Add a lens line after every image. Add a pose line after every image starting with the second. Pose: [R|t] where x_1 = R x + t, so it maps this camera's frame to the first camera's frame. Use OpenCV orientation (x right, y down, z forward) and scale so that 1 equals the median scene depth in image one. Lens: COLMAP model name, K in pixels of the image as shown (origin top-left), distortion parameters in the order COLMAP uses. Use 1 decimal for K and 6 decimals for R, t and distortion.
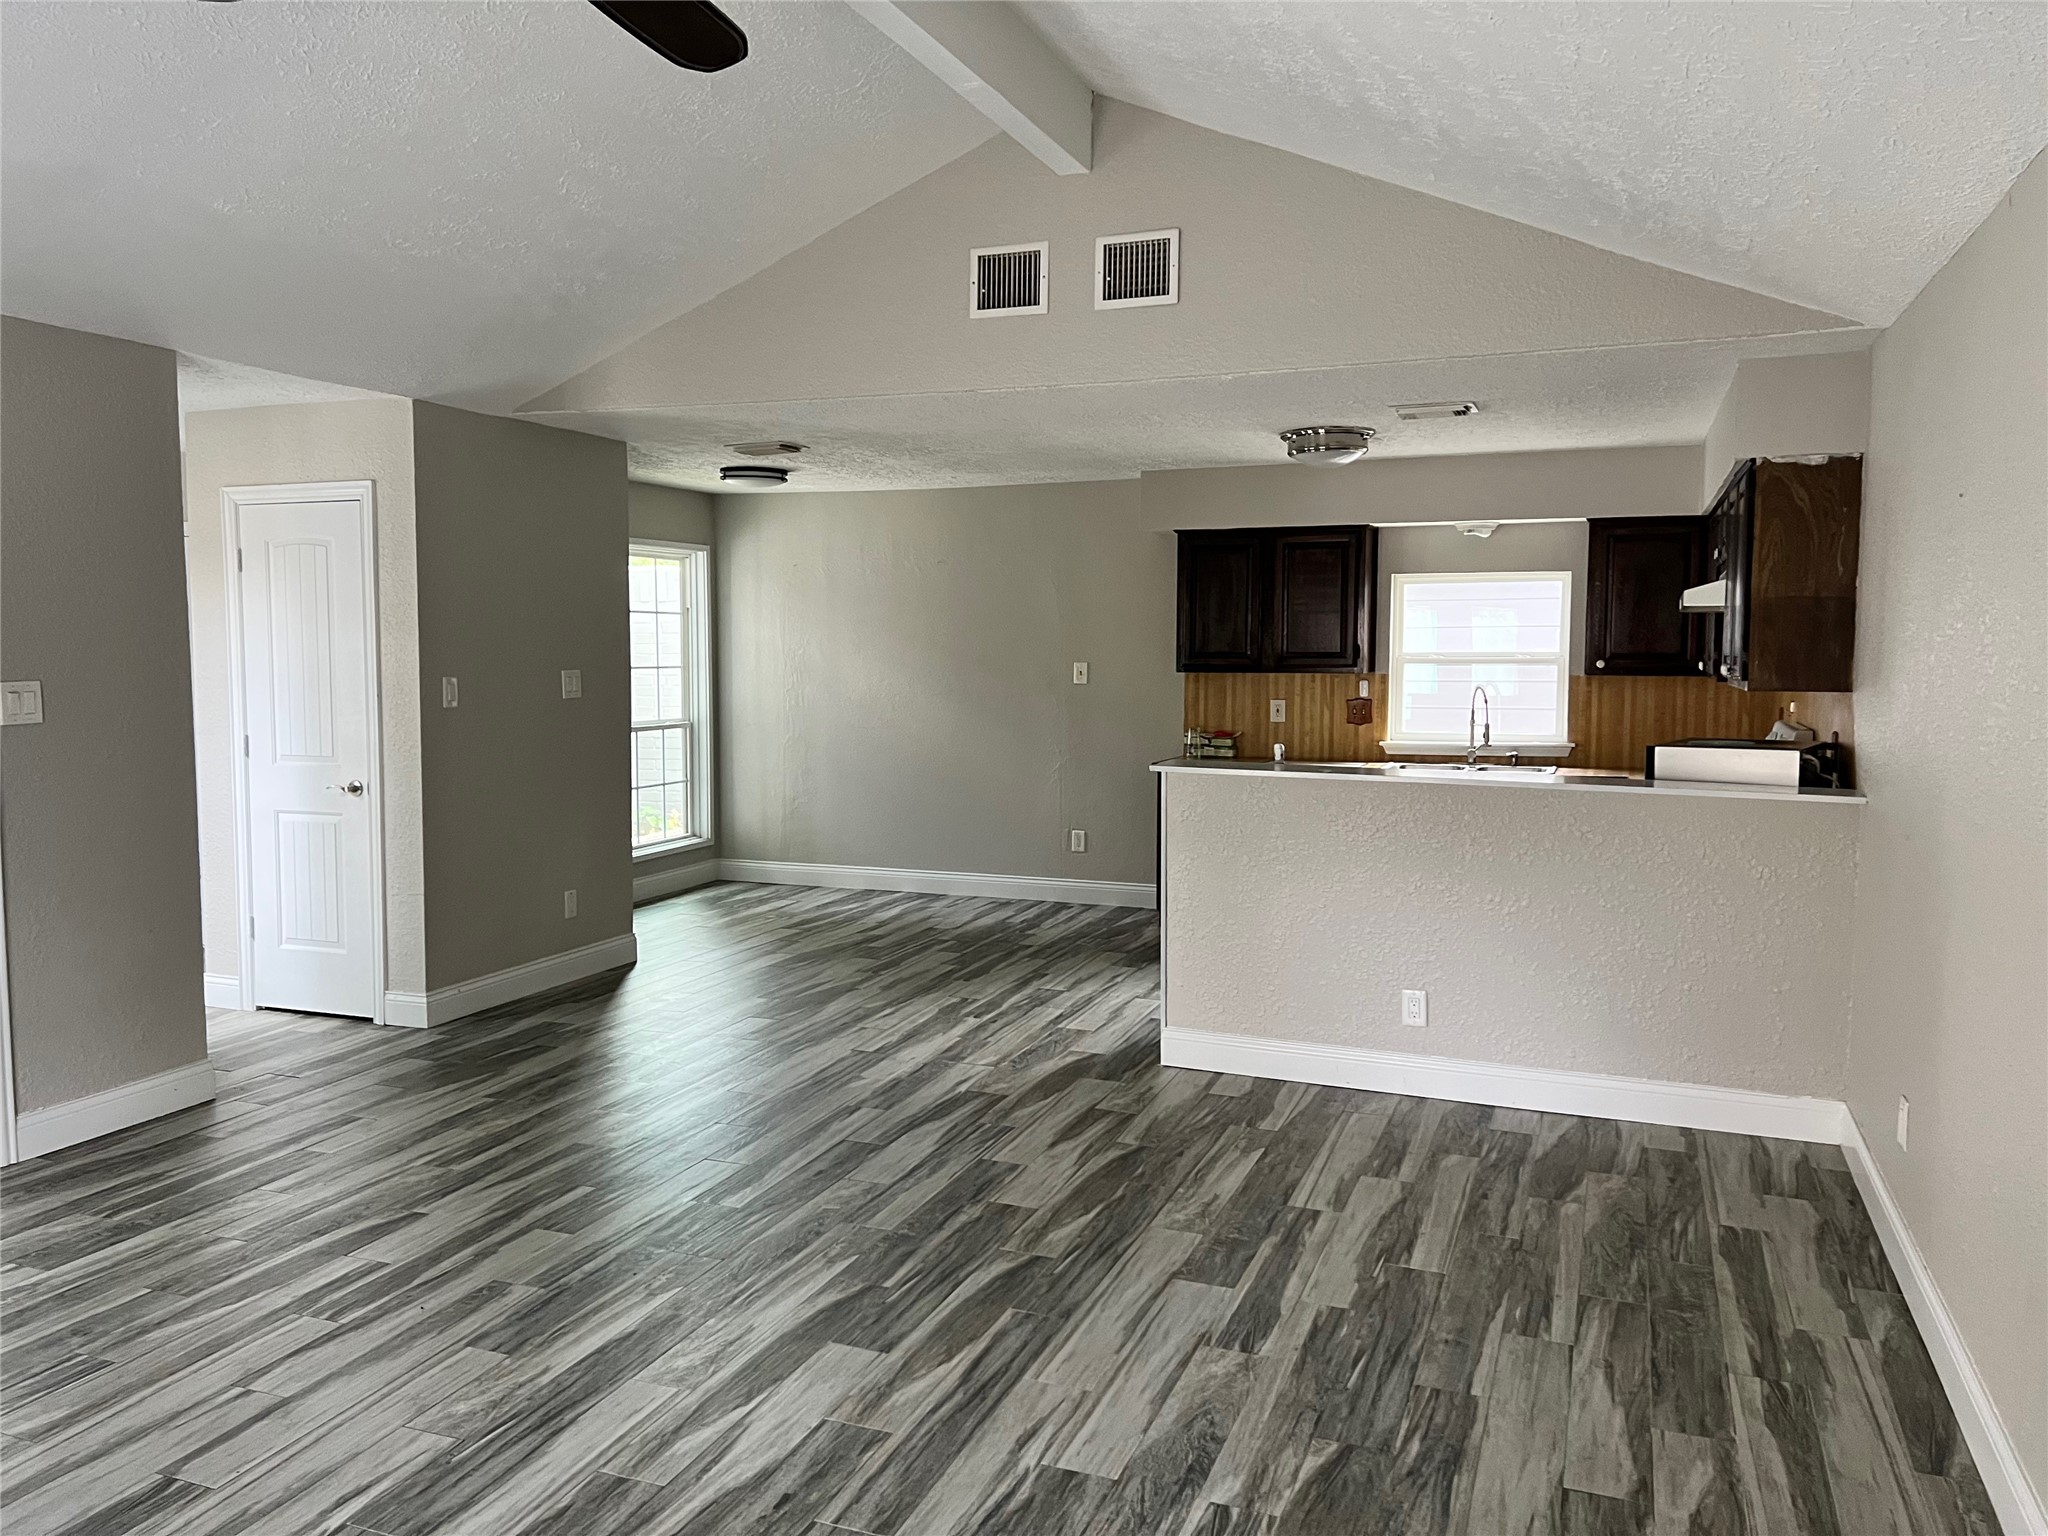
lens RADIAL K [[1522.9, 0, 1024.0], [0, 1522.9, 768.0], [0, 0, 1]] dist [0.051376, -0.079920]
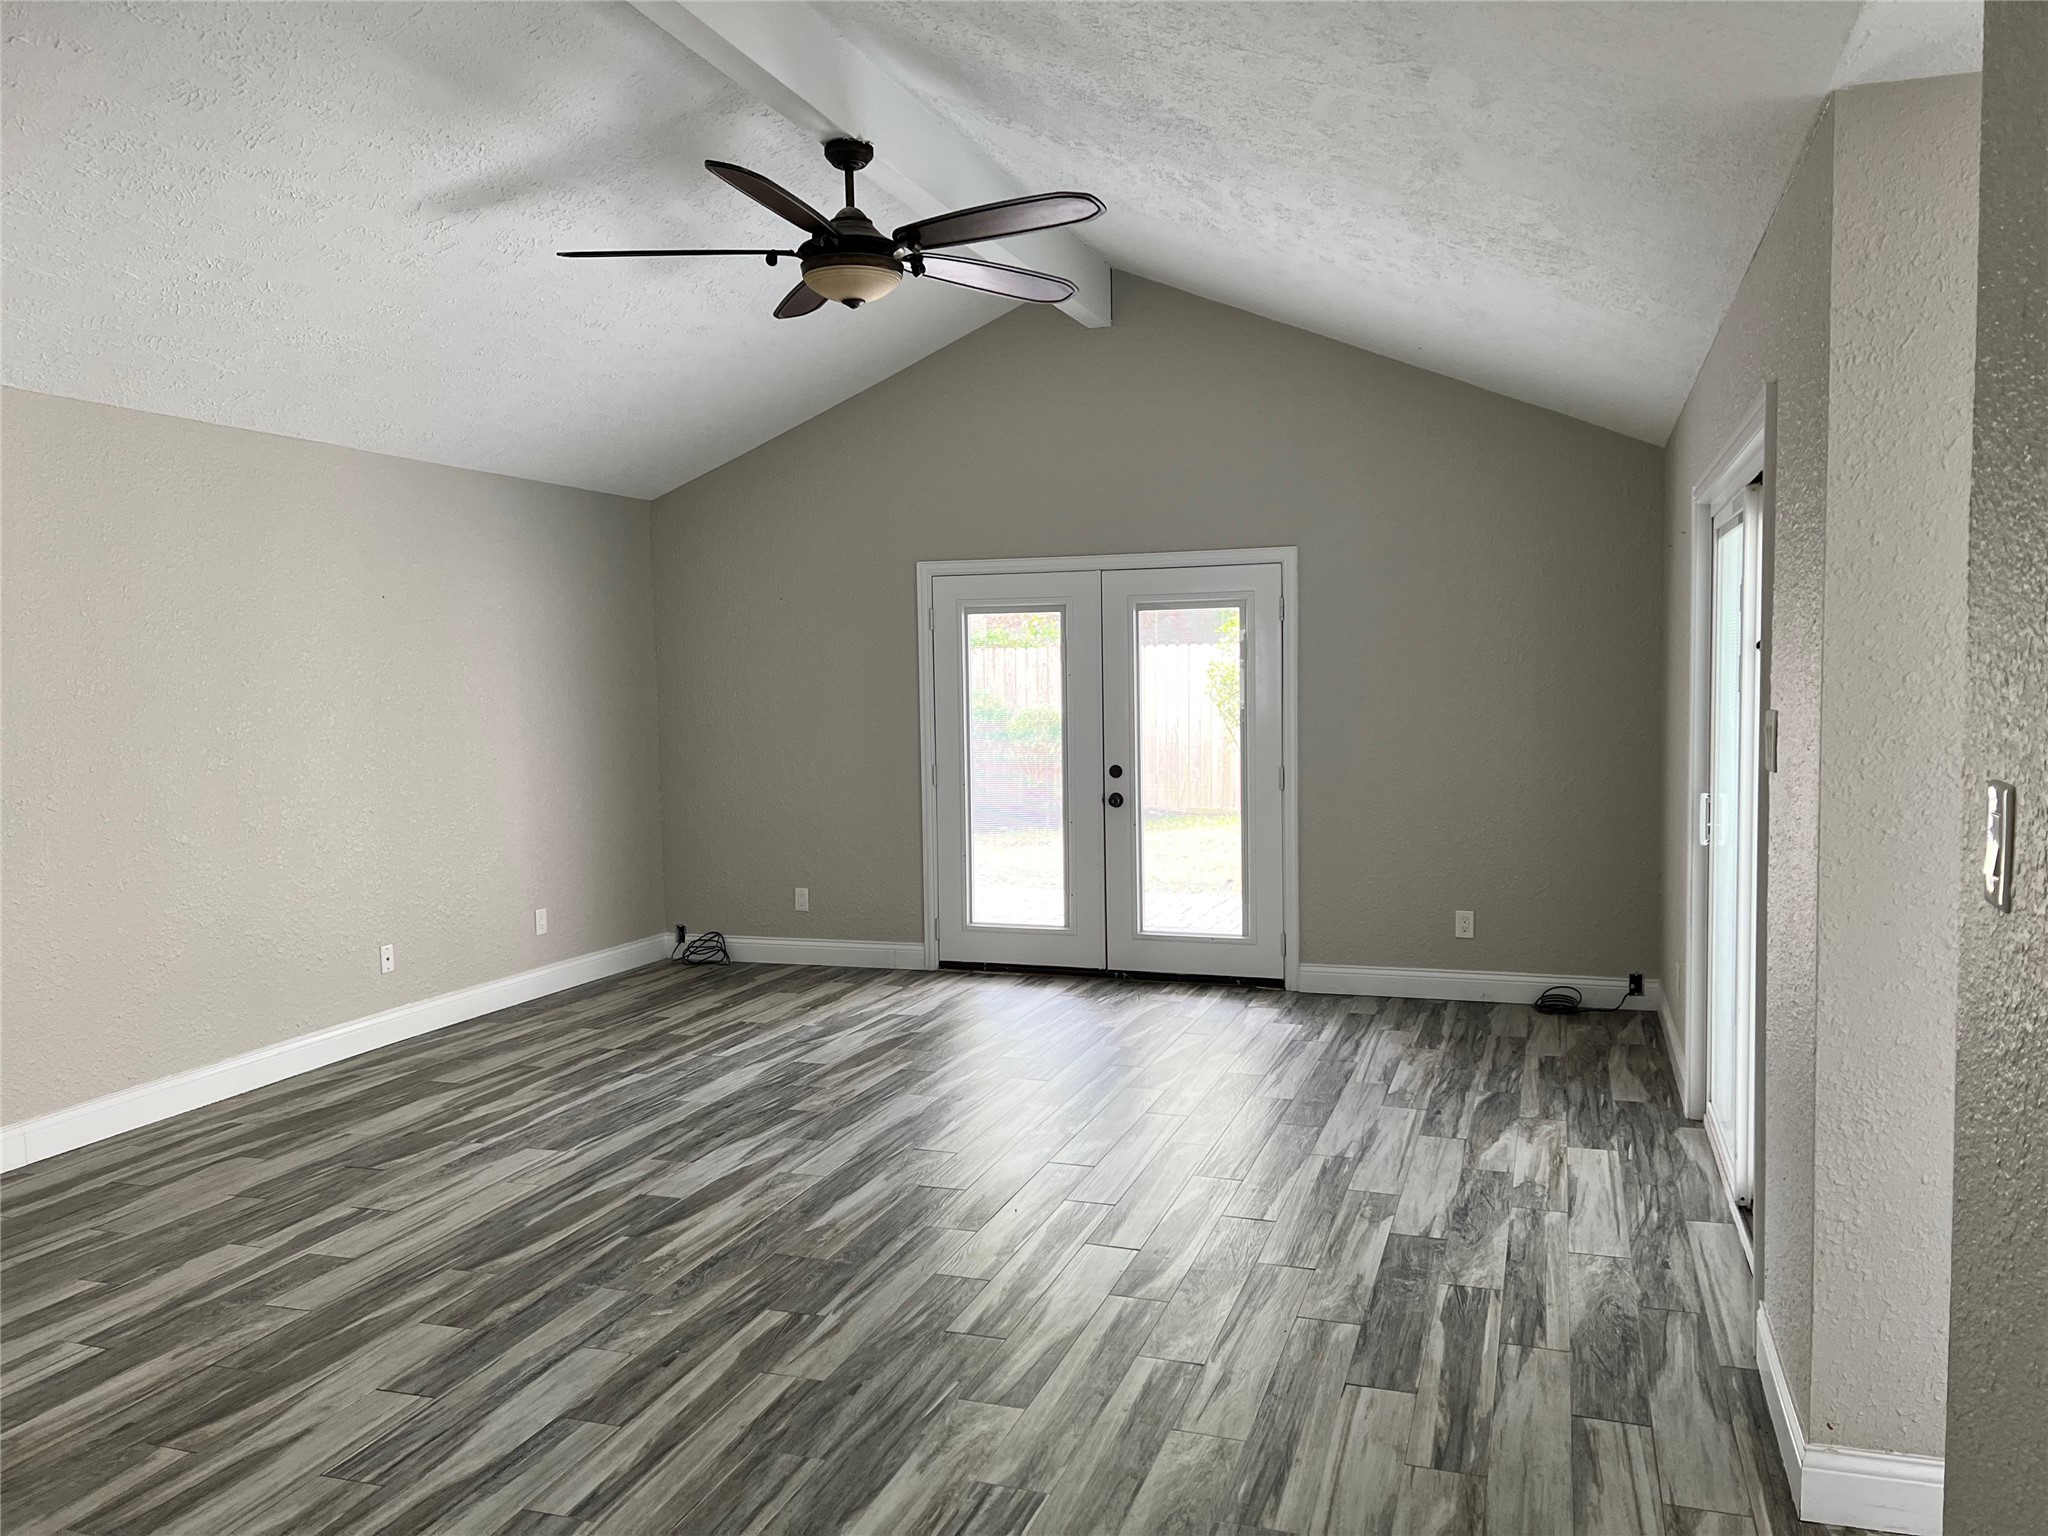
lens RADIAL K [[1522.9, 0, 1024.0], [0, 1522.9, 768.0], [0, 0, 1]] dist [0.051376, -0.079920]
pose [[-0.999274, 0.011914, -0.036198, -0.338510], [0.006708, 0.990032, 0.140686, -0.158557], [0.037513, 0.140341, -0.989392, 2.031007]]
